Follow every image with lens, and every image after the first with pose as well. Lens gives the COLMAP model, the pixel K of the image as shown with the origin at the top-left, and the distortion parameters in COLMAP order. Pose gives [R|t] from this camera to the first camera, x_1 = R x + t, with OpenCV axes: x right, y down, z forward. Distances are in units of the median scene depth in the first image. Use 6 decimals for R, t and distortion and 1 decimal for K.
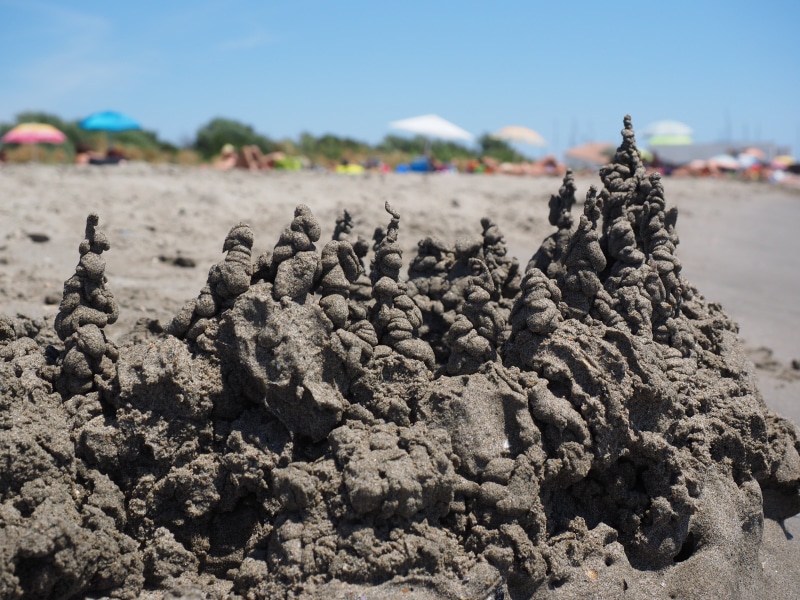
lens RADIAL K [[1415.8, 0, 400.0], [0, 1415.8, 300.0], [0, 0, 1]] dist [-0.030627, -0.066312]
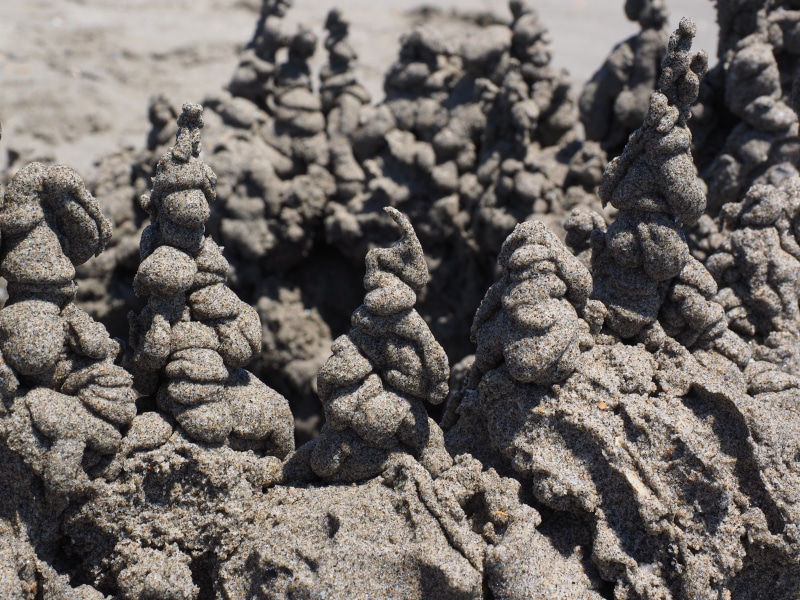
lens RADIAL K [[1415.8, 0, 400.0], [0, 1415.8, 300.0], [0, 0, 1]] dist [-0.030627, -0.066312]
pose [[0.995822, 0.037963, -0.083048, 0.093964], [-0.018169, 0.973675, 0.227216, -0.097487], [0.089488, -0.224758, 0.970297, 0.593973]]
